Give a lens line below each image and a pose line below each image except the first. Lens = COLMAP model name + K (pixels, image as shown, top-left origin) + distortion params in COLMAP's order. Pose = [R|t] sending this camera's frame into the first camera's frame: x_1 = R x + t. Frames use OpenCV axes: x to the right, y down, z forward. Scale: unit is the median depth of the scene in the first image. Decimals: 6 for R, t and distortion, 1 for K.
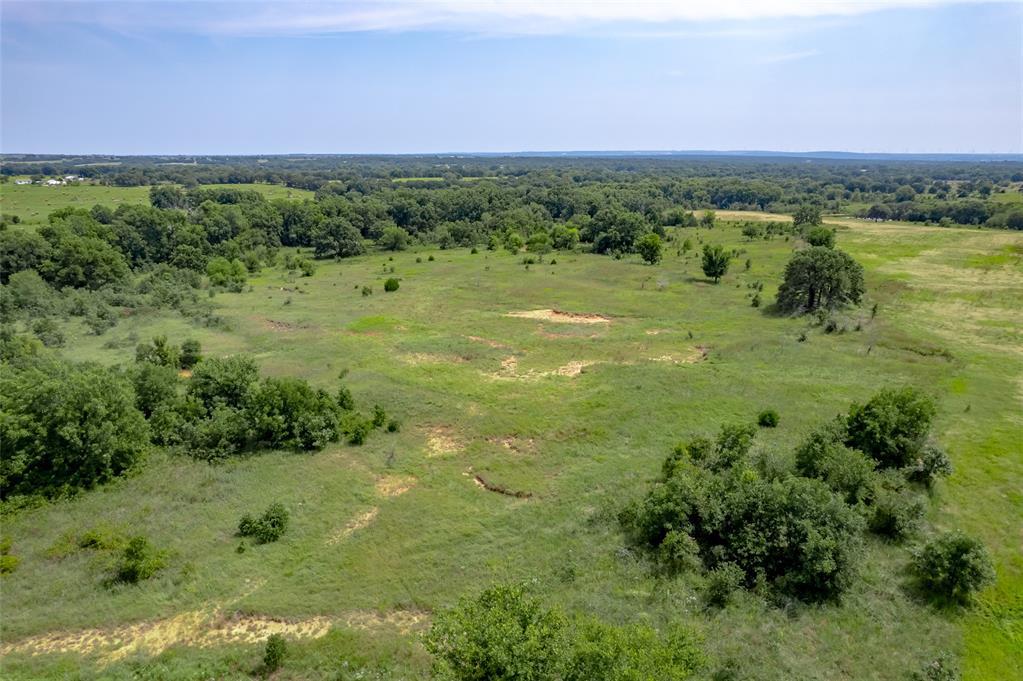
lens RADIAL K [[661.3, 0, 510.2], [0, 661.3, 340.0], [0, 0, 1]] dist [-0.073278, 0.063029]
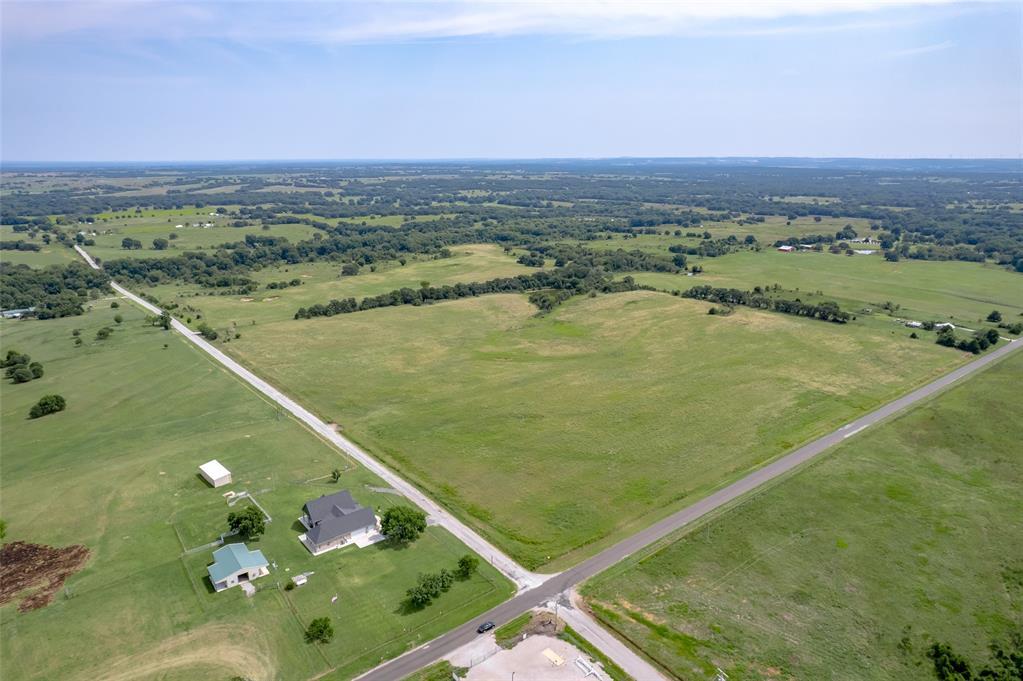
lens RADIAL K [[661.3, 0, 518.8], [0, 661.3, 338.8], [0, 0, 1]] dist [-0.073278, 0.063029]
pose [[0.990977, 0.037231, -0.128755, 1.067246], [-0.037511, 0.999296, 0.000253, 0.174094], [0.128674, 0.004579, 0.991676, -1.754216]]
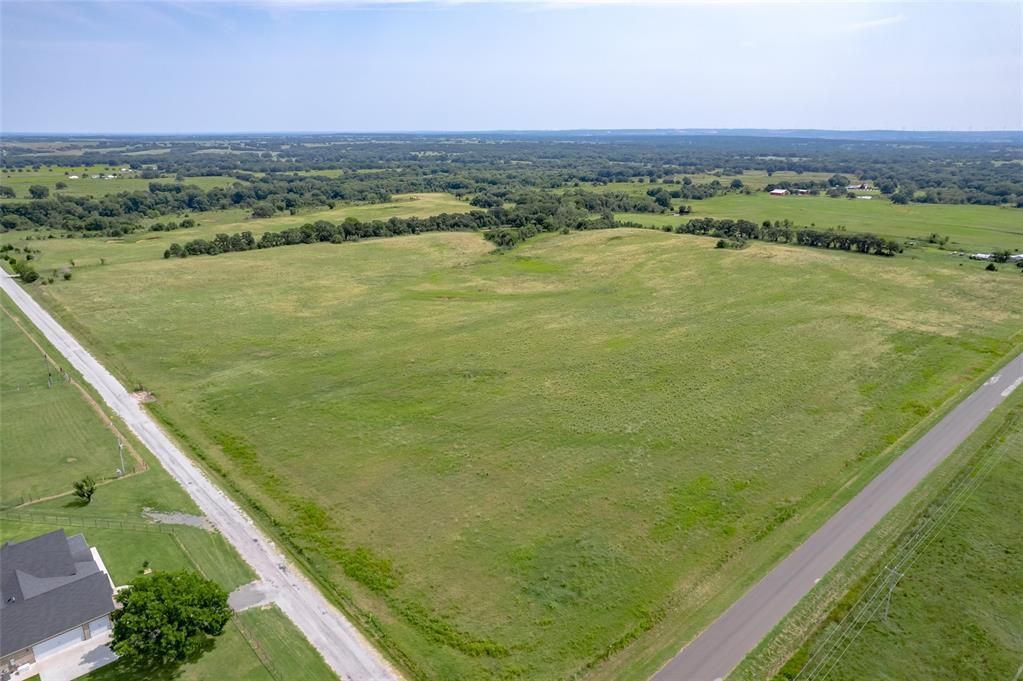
lens RADIAL K [[661.3, 0, 510.9], [0, 661.3, 348.4], [0, 0, 1]] dist [-0.073278, 0.063029]
pose [[0.996580, 0.024517, -0.078917, 1.030669], [-0.020916, 0.998716, 0.046137, 0.241396], [0.079947, -0.044328, 0.995813, -1.348965]]
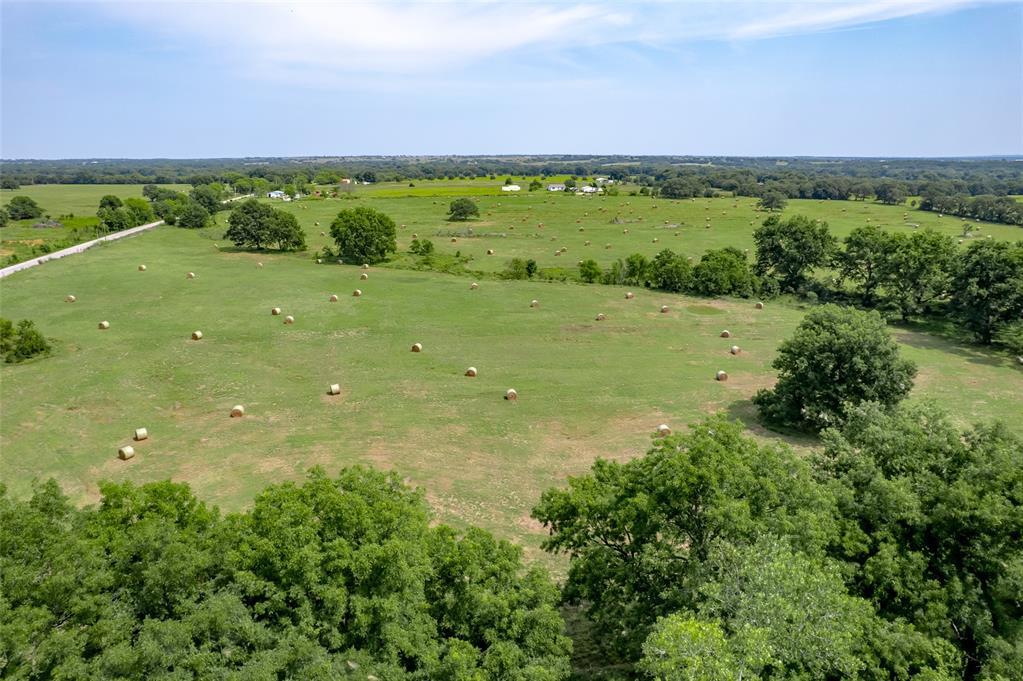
lens RADIAL K [[661.3, 0, 509.6], [0, 661.3, 337.0], [0, 0, 1]] dist [-0.073278, 0.063029]
pose [[0.762269, 0.165626, -0.625711, -0.439897], [-0.169928, 0.984006, 0.053453, -0.164242], [0.624557, 0.065580, 0.778221, 0.588319]]
